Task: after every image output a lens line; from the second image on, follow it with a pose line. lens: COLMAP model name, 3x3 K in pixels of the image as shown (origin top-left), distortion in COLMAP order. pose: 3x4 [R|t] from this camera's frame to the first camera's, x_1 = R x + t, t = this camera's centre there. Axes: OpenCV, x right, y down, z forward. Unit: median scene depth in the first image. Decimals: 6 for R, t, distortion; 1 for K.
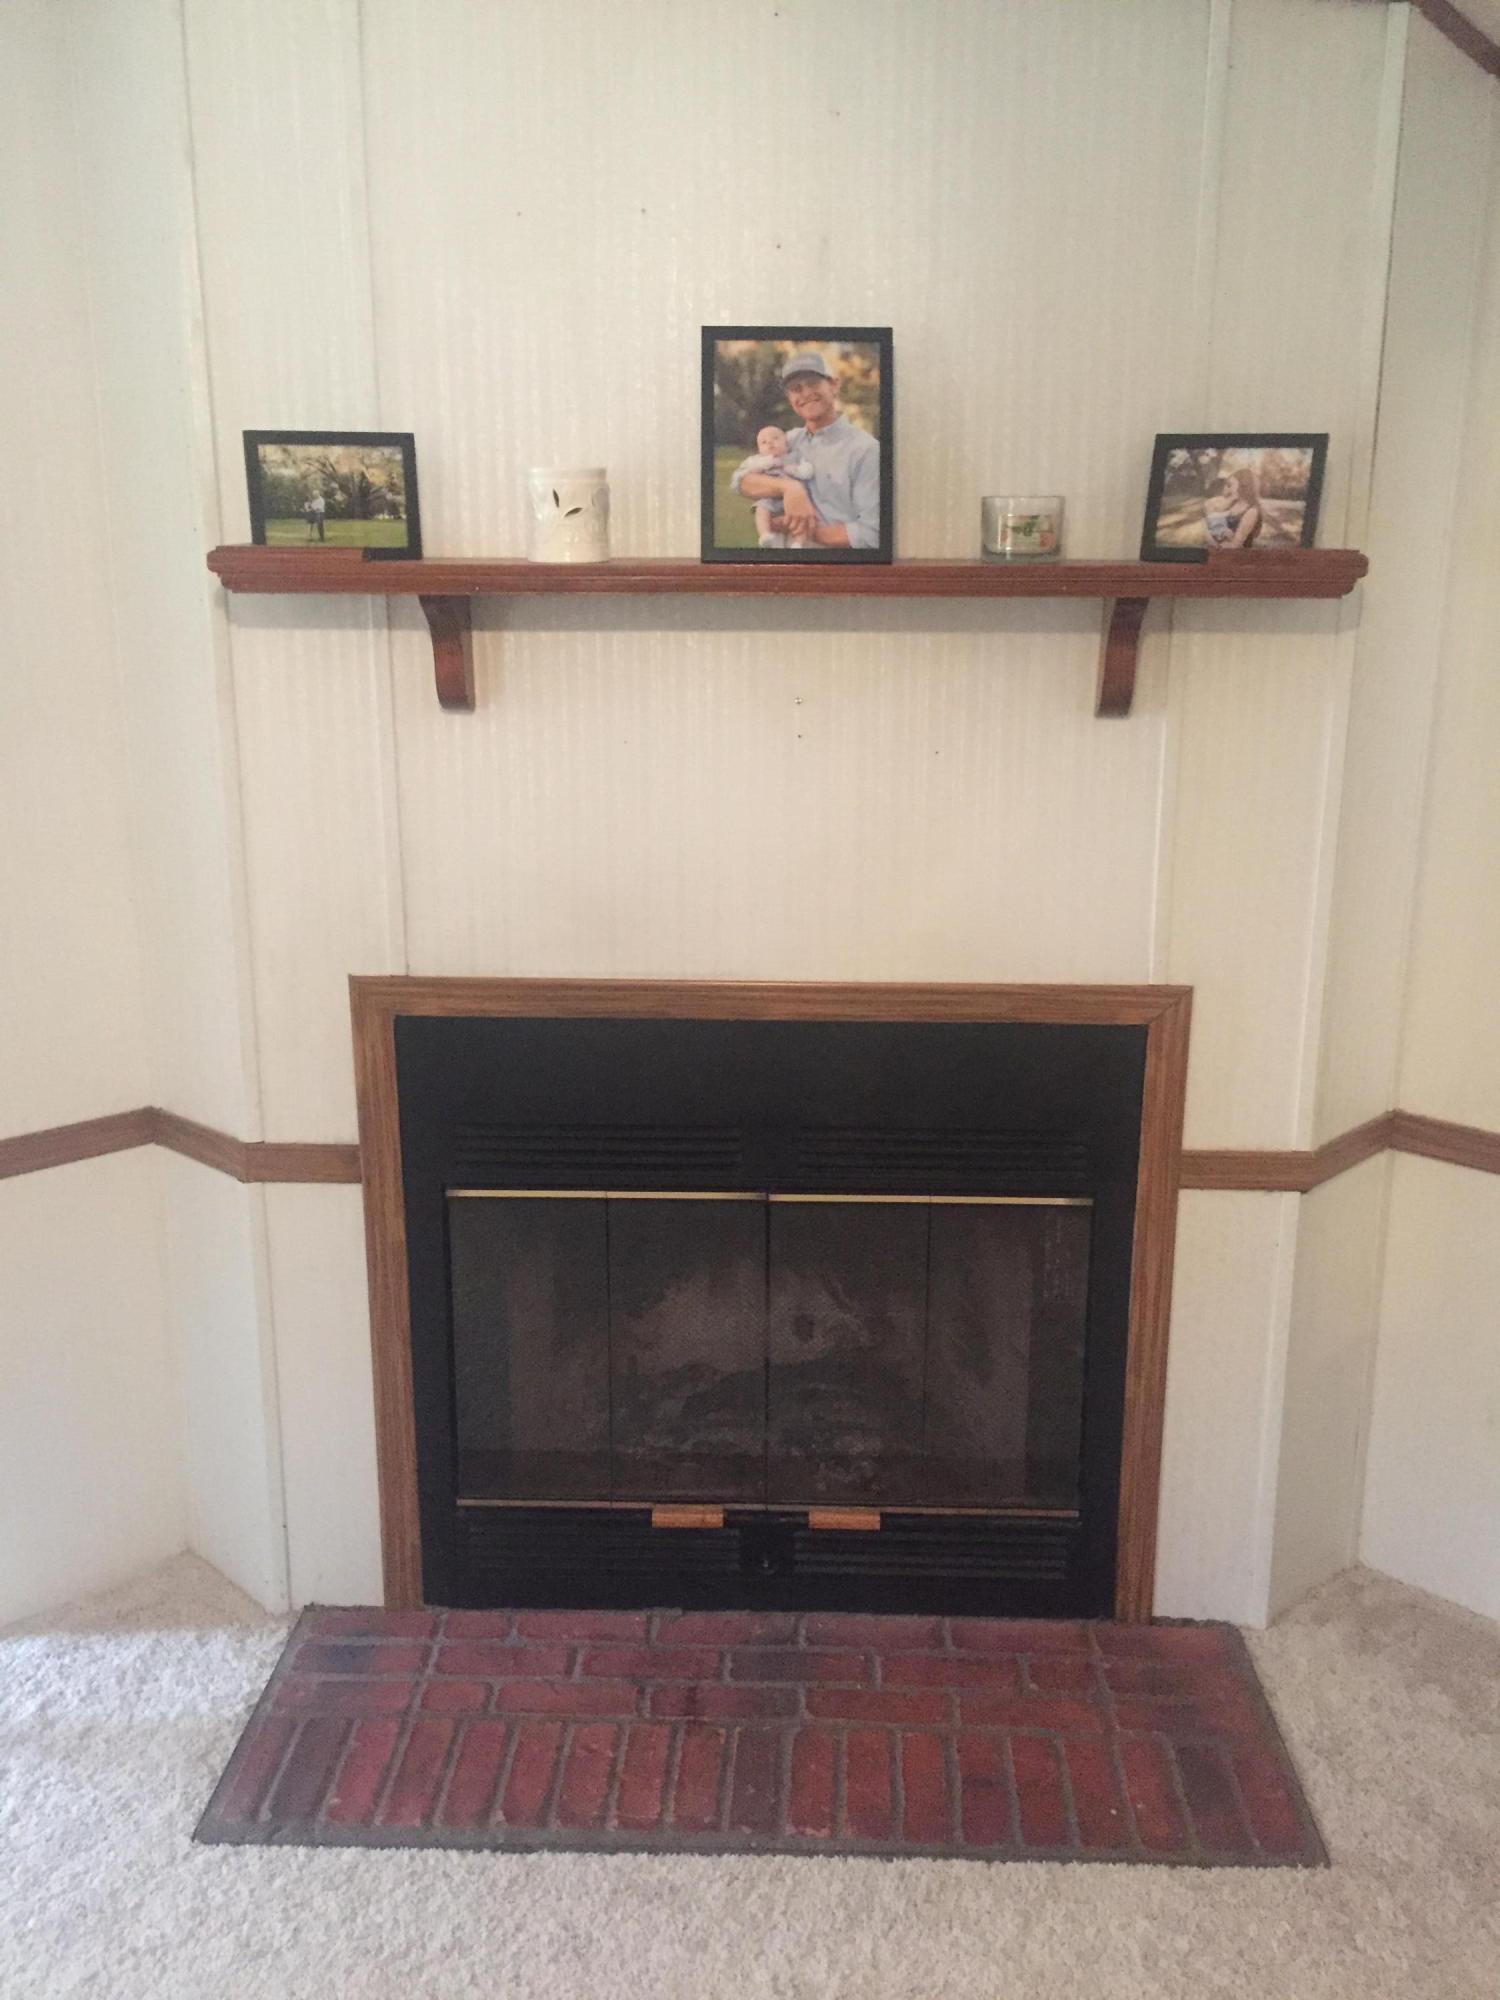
lens RADIAL K [[1707.5, 0, 751.1], [0, 1707.5, 998.6], [0, 0, 1]] dist [0.068454, -0.081420]
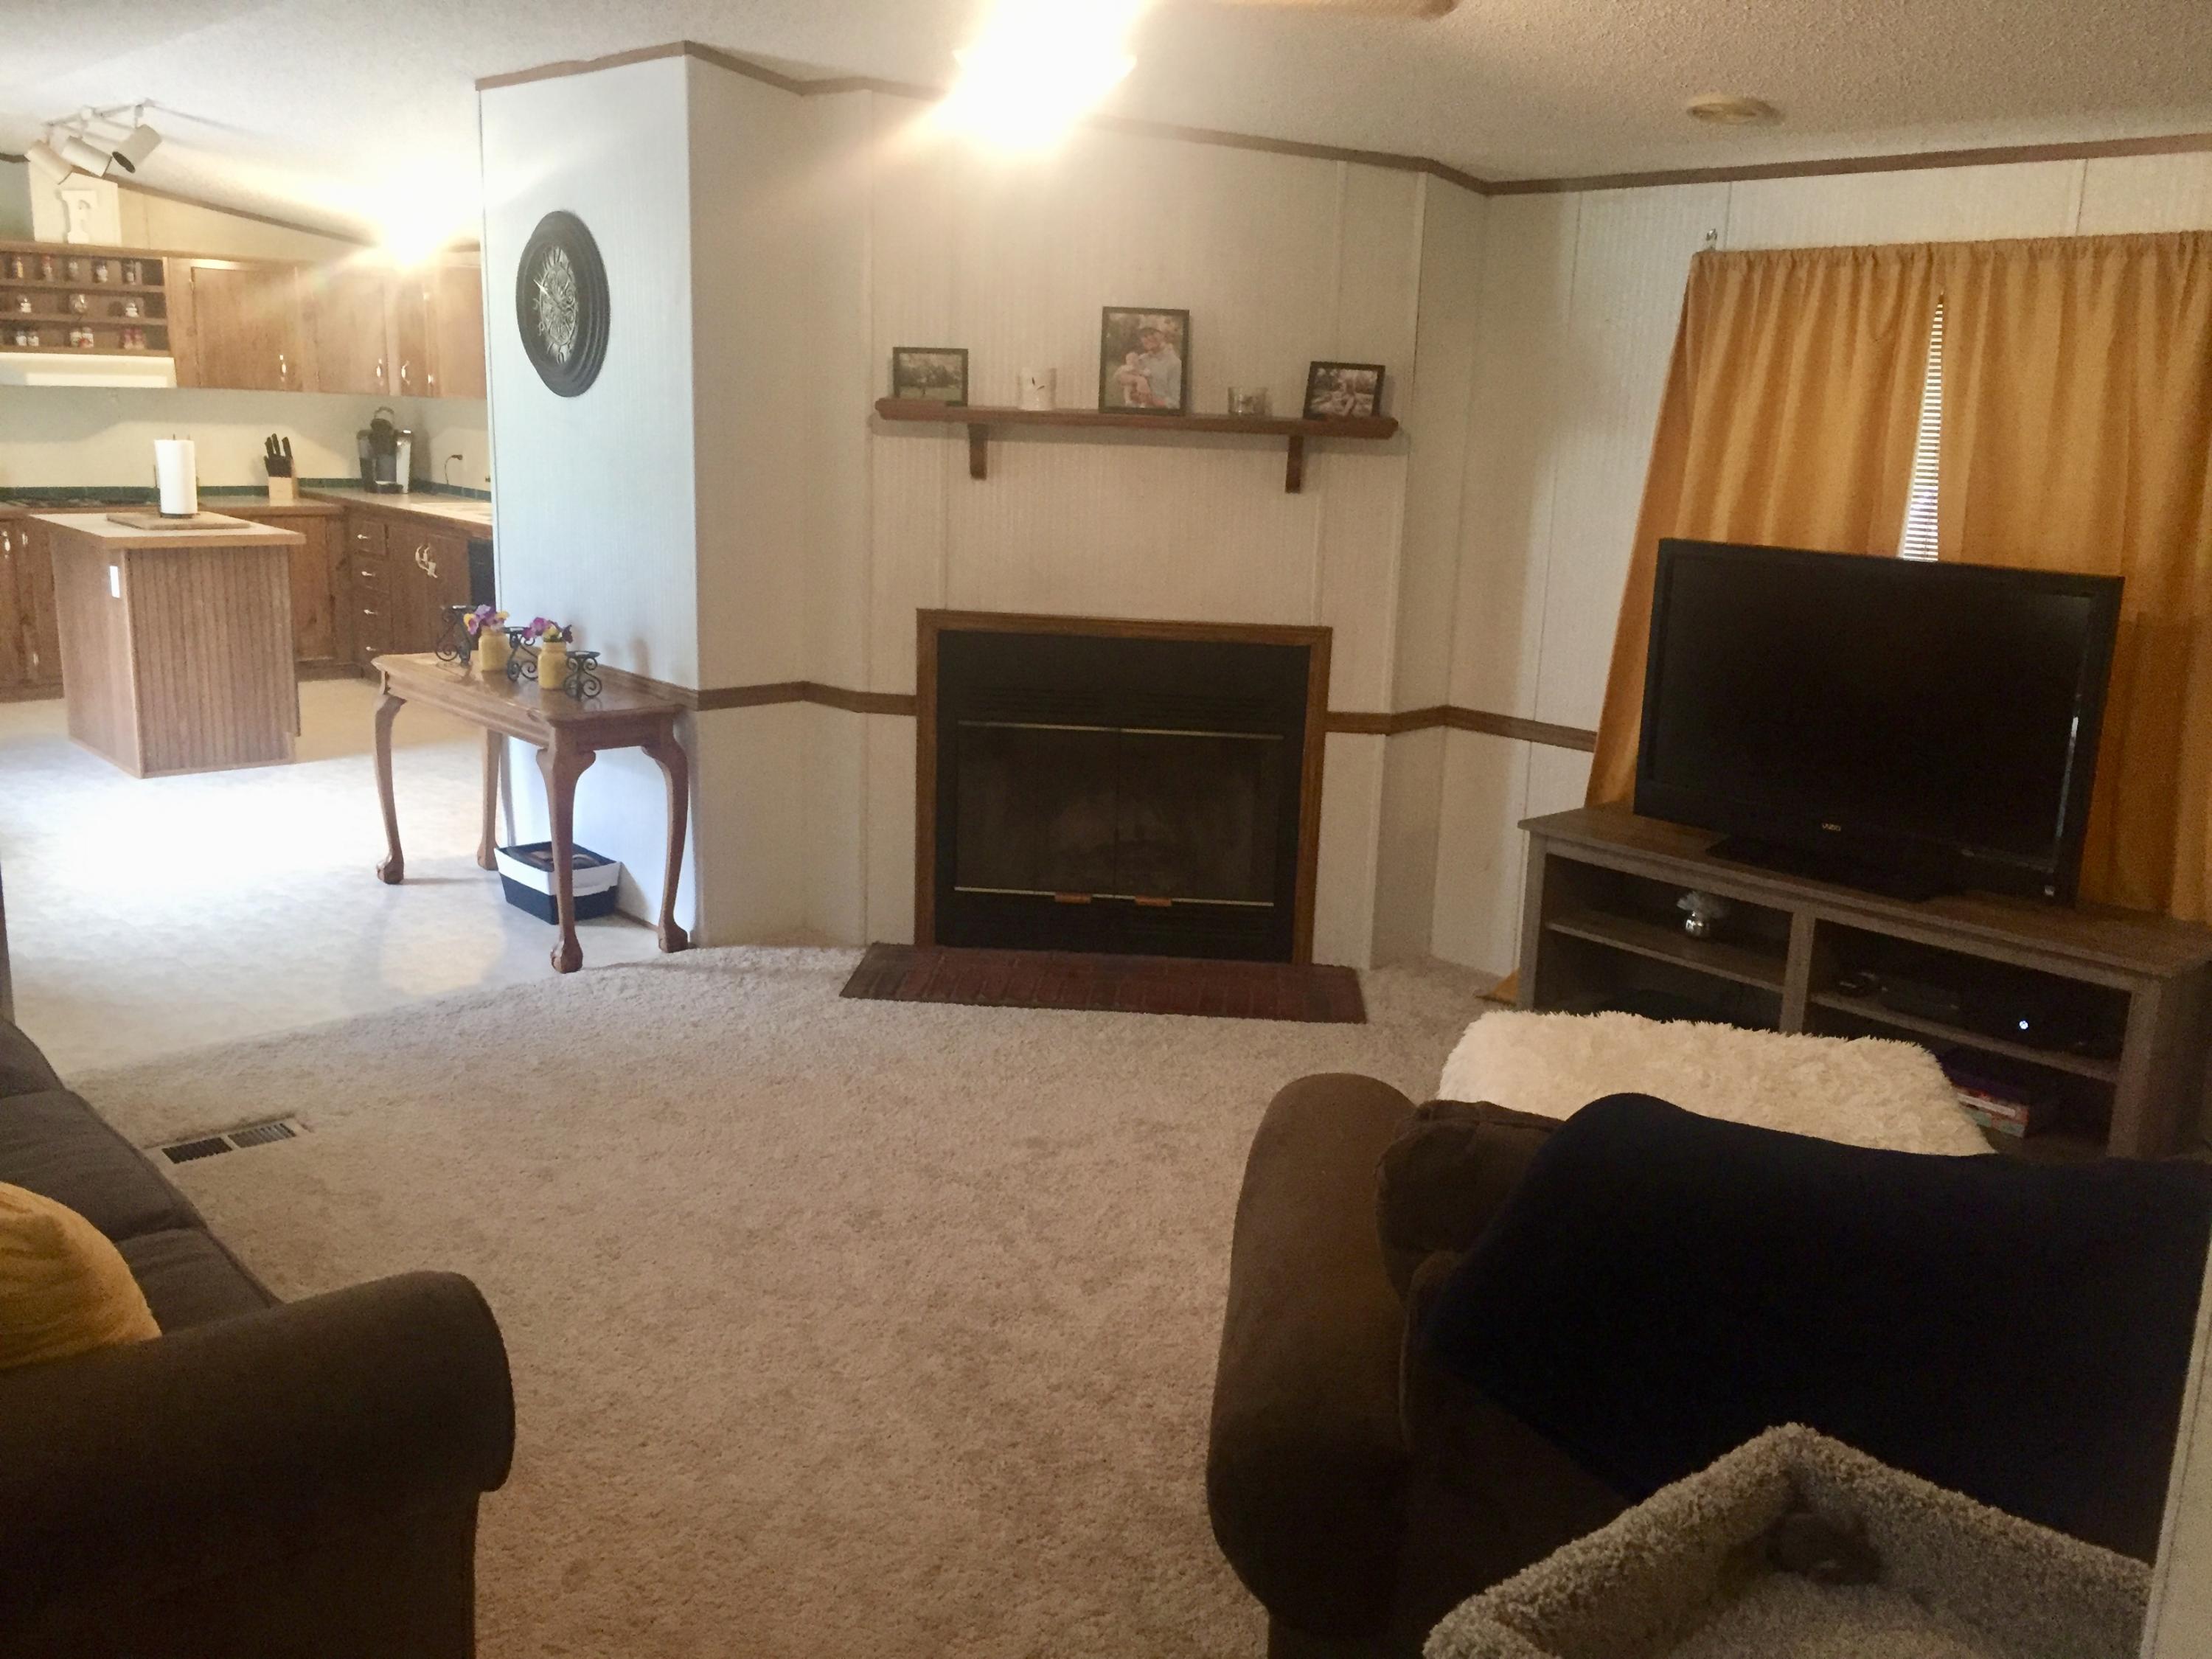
lens RADIAL K [[1888.5, 0, 1111.2], [0, 1888.5, 824.8], [0, 0, 1]] dist [0.068454, -0.081420]
pose [[0.999202, 0.037199, -0.014565, 0.040042], [-0.037549, 0.998995, -0.024492, 0.313890], [0.013639, 0.025020, 0.999594, -1.335556]]
